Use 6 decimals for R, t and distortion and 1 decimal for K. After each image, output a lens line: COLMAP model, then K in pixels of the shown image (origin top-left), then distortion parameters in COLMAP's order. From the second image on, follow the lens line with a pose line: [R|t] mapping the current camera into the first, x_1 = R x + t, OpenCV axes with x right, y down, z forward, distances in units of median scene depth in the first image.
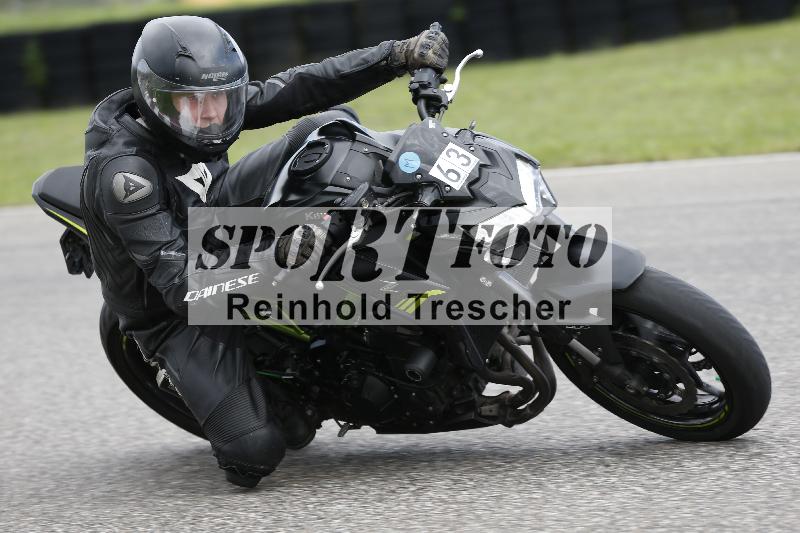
lens RADIAL K [[4357.4, 0, 341.0], [0, 4357.4, 303.1], [0, 0, 1]] dist [1.873991, 0.000000]
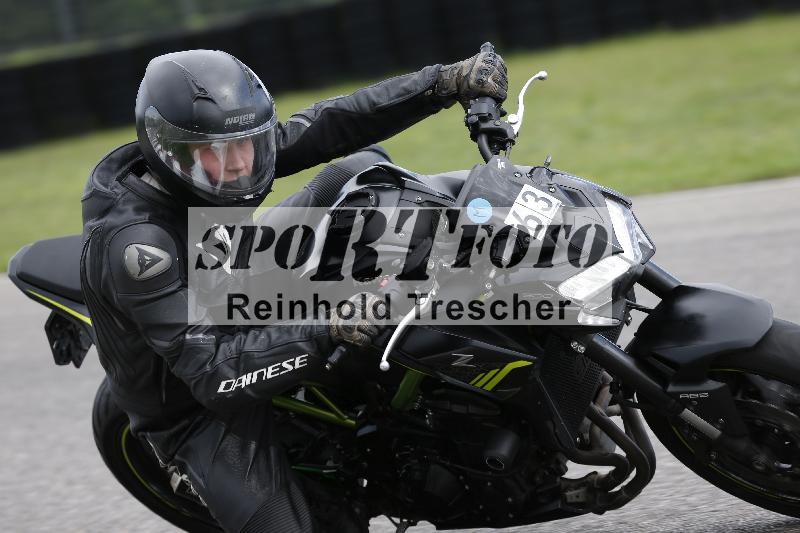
lens RADIAL K [[4357.4, 0, 397.0], [0, 4357.4, 275.4], [0, 0, 1]] dist [1.873991, 0.000000]
pose [[0.996429, -0.063302, 0.055875, -0.046598], [0.063828, 0.997931, -0.007667, -0.014210], [-0.055274, 0.011206, 0.998408, 0.165637]]
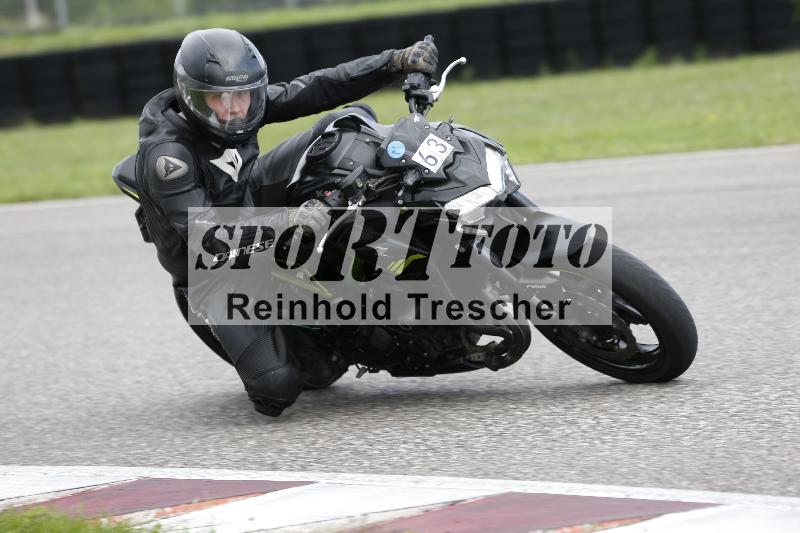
lens RADIAL K [[4357.4, 0, 349.1], [0, 4357.4, 297.1], [0, 0, 1]] dist [1.873991, 0.000000]
pose [[0.997273, 0.010866, -0.072994, 0.090402], [-0.011166, 0.999931, -0.003701, 0.013425], [0.072949, 0.004506, 0.997325, -0.214196]]
